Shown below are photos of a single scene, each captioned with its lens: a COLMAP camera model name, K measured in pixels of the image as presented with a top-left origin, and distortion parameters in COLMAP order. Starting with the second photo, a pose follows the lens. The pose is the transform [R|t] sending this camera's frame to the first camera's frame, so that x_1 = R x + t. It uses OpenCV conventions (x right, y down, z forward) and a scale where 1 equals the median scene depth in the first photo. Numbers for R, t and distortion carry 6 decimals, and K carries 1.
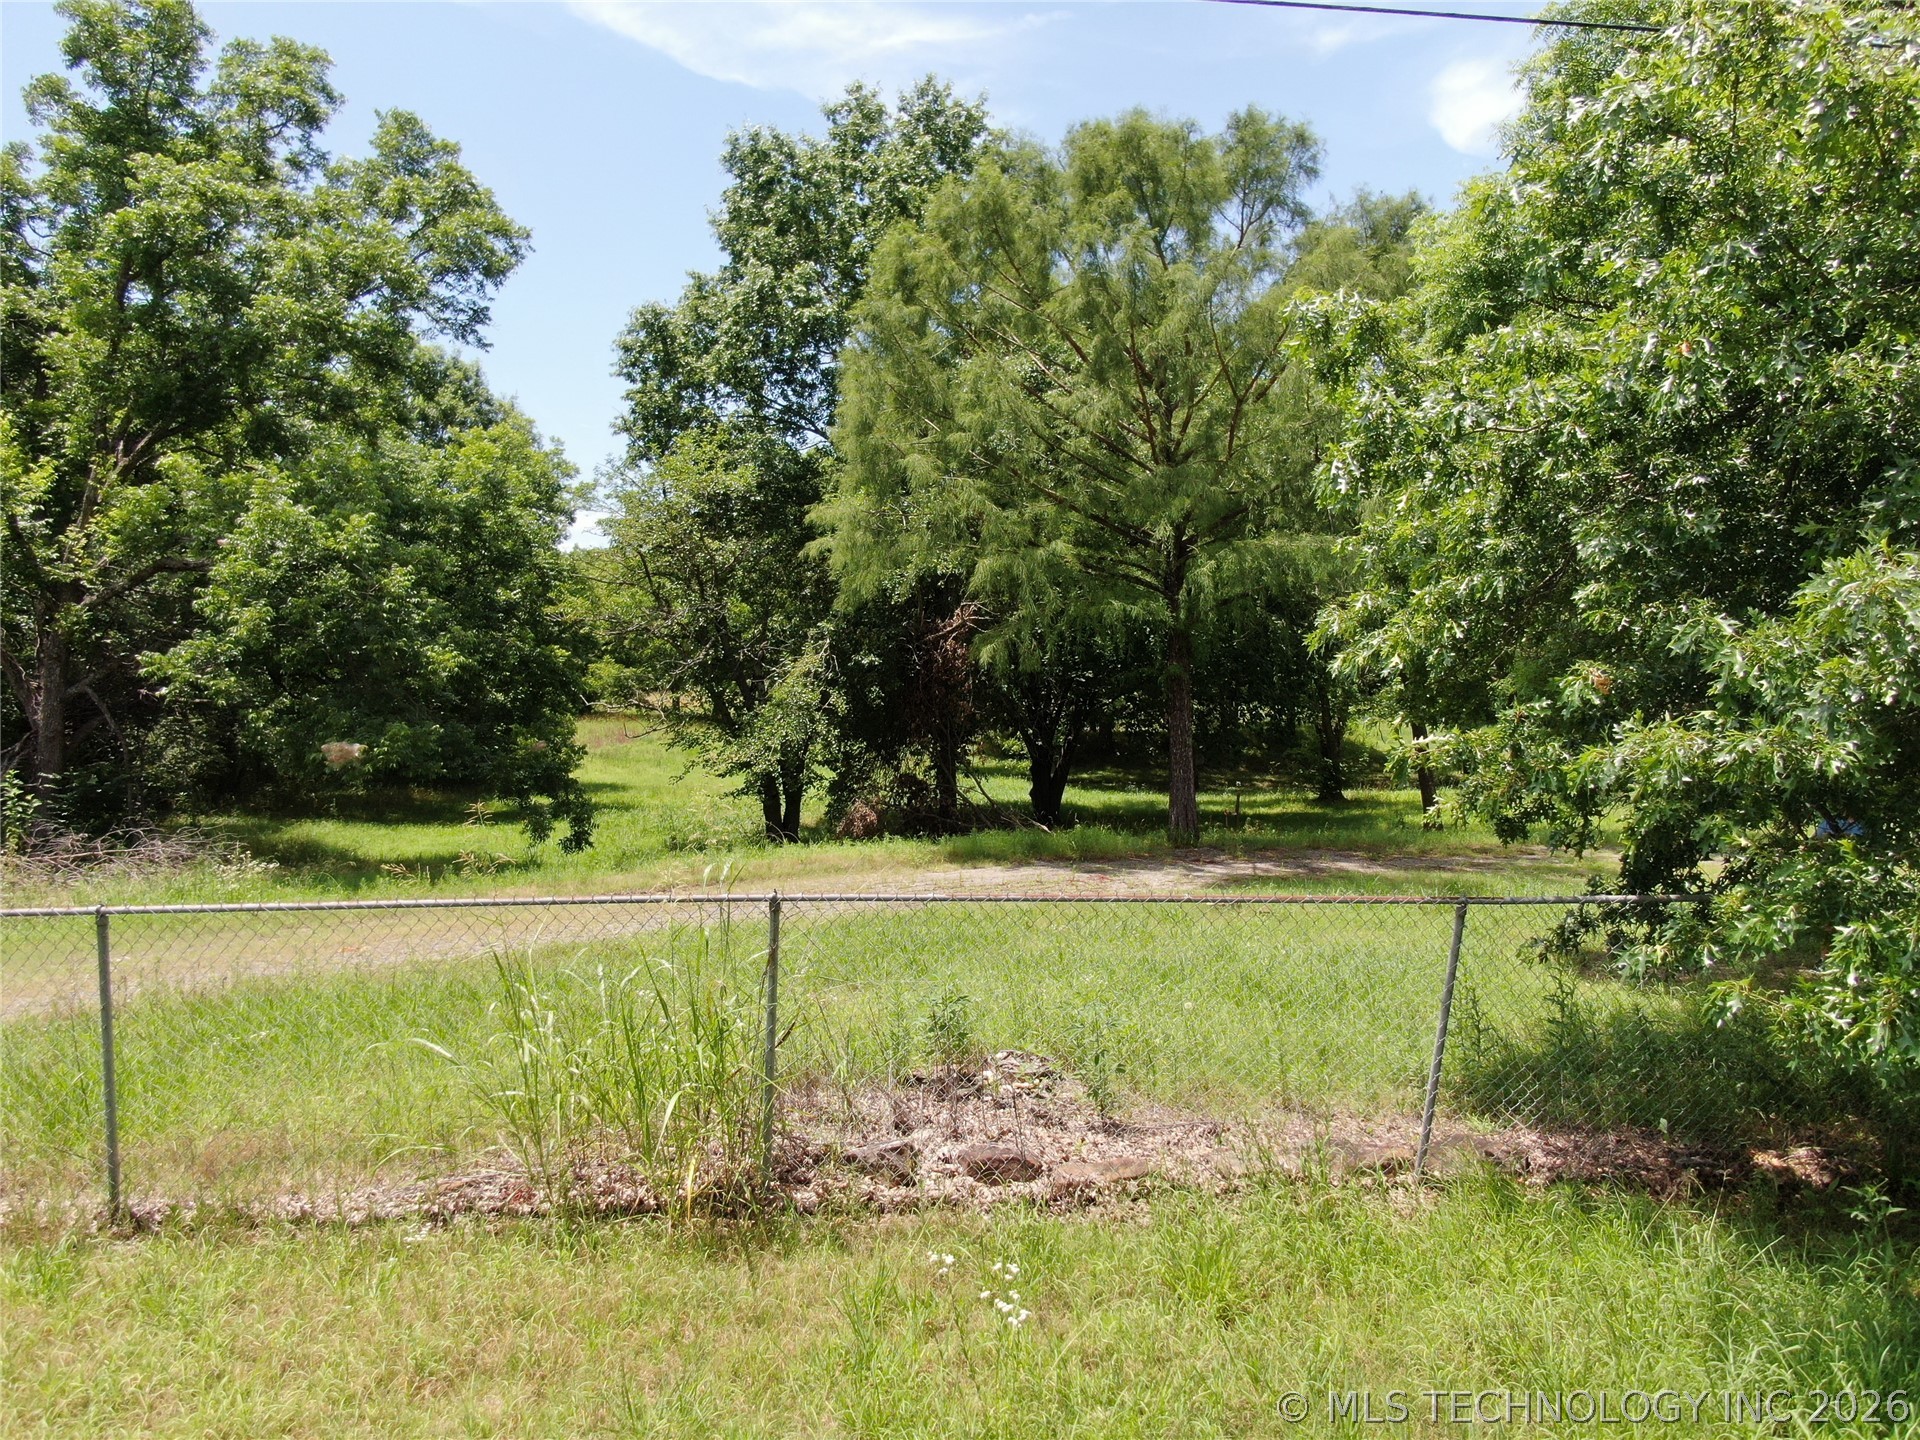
lens RADIAL K [[1385.7, 0, 960.0], [0, 1385.7, 720.0], [0, 0, 1]] dist [-0.020623, 0.007573]
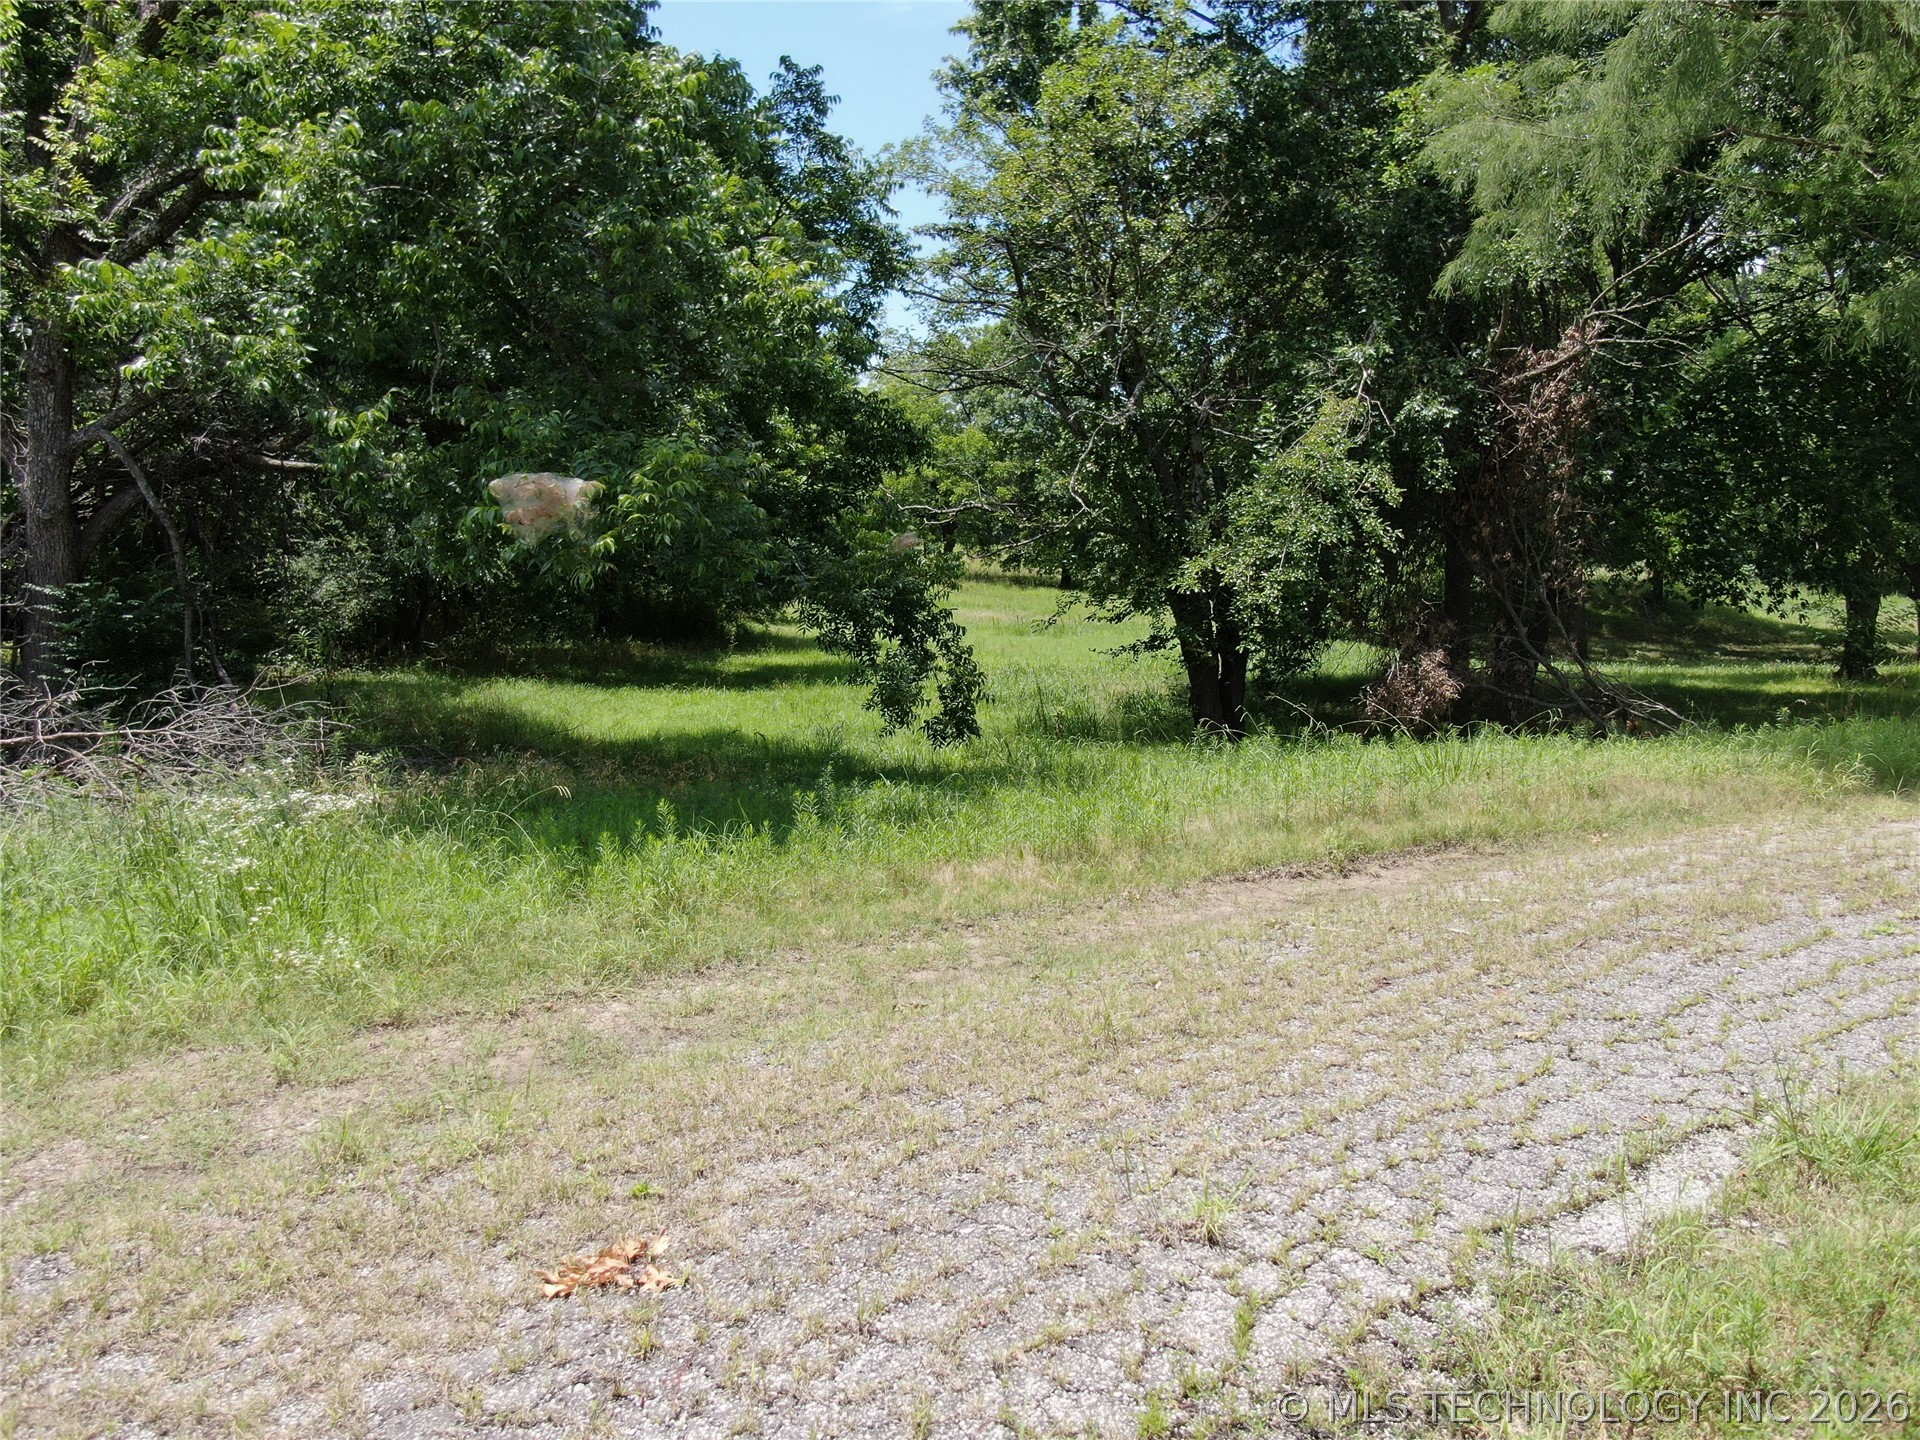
lens RADIAL K [[1385.7, 0, 960.0], [0, 1385.7, 720.0], [0, 0, 1]] dist [-0.020623, 0.007573]
pose [[0.991549, 0.020716, -0.128067, -0.182047], [-0.008710, 0.995572, 0.093602, 0.031275], [0.129439, -0.091696, 0.987339, 0.407146]]
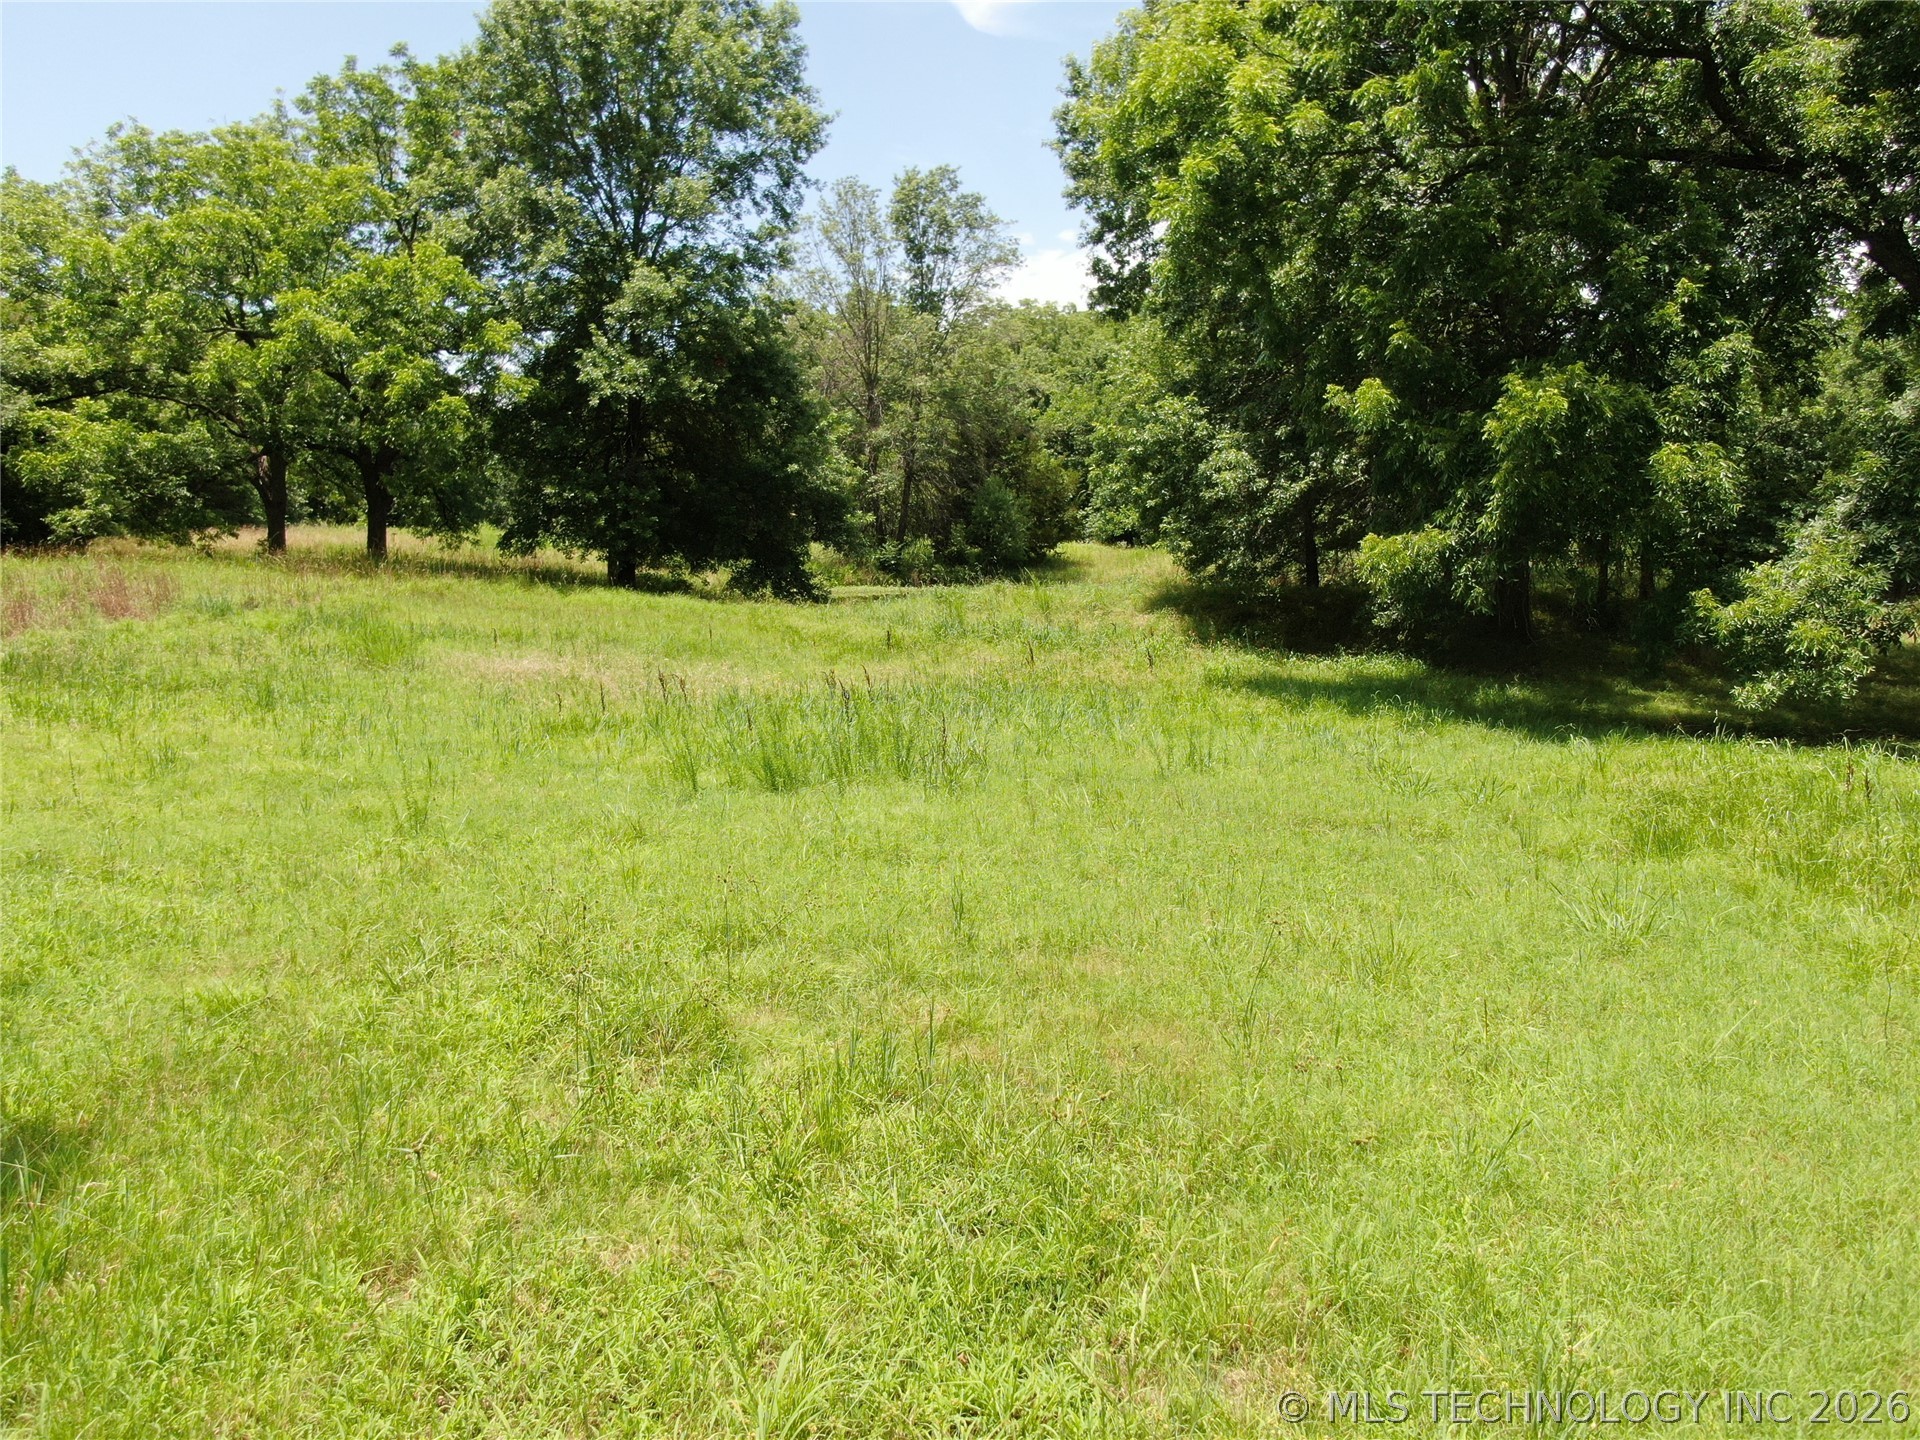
lens RADIAL K [[1381.4, 0, 956.3], [0, 1381.4, 712.6], [0, 0, 1]] dist [-0.012109, 0.001168]
pose [[0.962776, -0.024619, 0.269177, -0.399931], [0.001331, 0.996263, 0.086357, 0.030534], [-0.270297, -0.082784, 0.959211, 1.760611]]
